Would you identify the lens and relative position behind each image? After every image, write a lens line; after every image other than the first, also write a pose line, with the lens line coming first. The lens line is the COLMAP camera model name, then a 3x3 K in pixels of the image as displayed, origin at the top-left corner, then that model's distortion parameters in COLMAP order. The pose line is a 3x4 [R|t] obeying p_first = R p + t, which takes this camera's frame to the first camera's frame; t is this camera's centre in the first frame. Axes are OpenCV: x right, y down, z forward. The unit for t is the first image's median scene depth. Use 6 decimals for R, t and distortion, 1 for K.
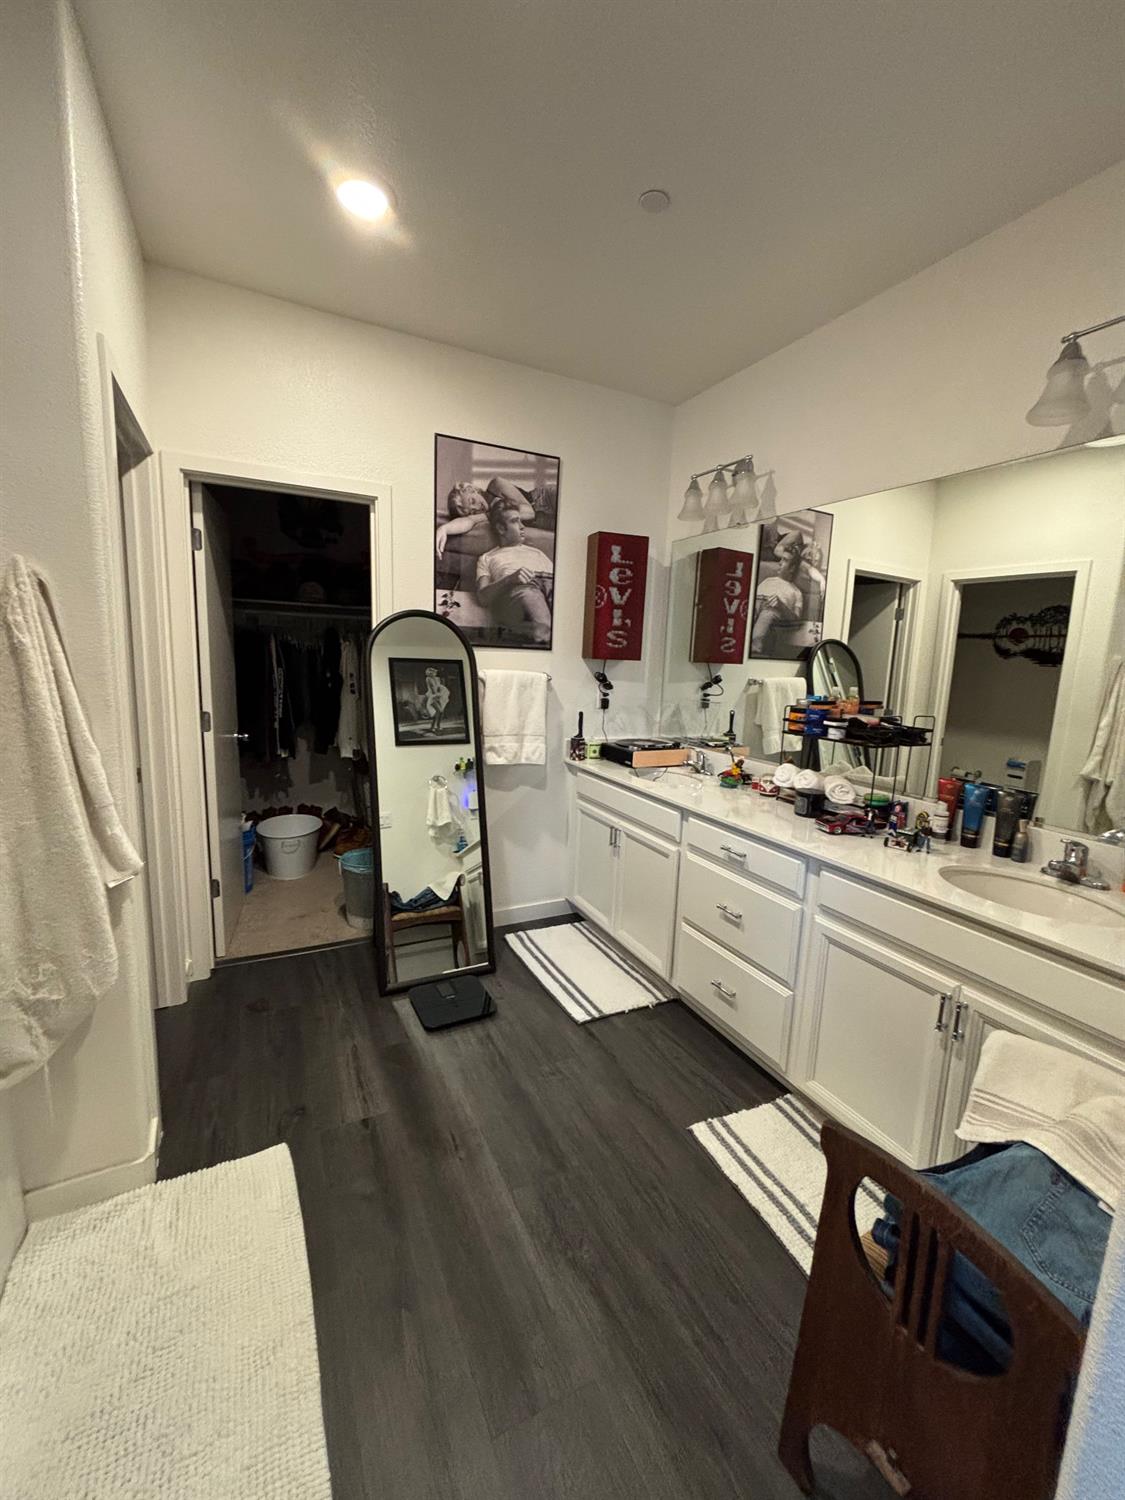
lens RADIAL K [[609.2, 0, 561.1], [0, 609.2, 747.9], [0, 0, 1]] dist [-0.005813, -0.001426]
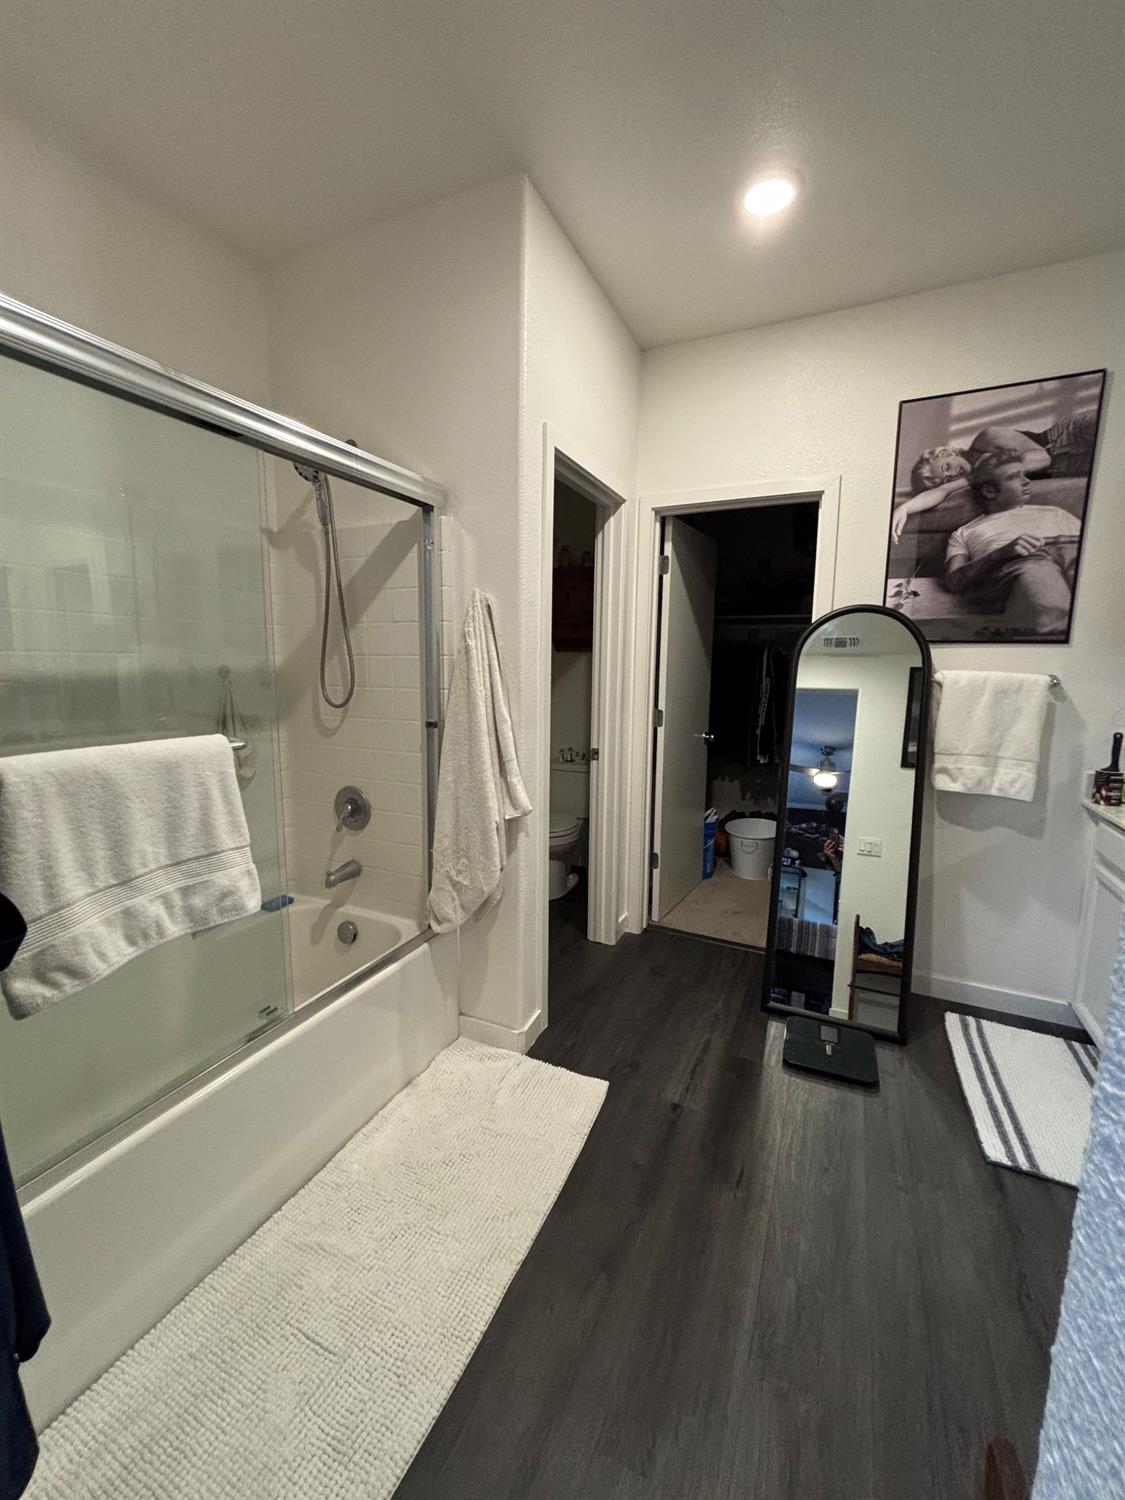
lens RADIAL K [[609.2, 0, 551.4], [0, 609.2, 743.3], [0, 0, 1]] dist [-0.005813, -0.001426]
pose [[0.596244, 0.074003, -0.799385, 0.214102], [-0.110337, 0.993847, 0.009708, 0.015833], [0.795185, 0.082414, 0.600740, 0.114019]]
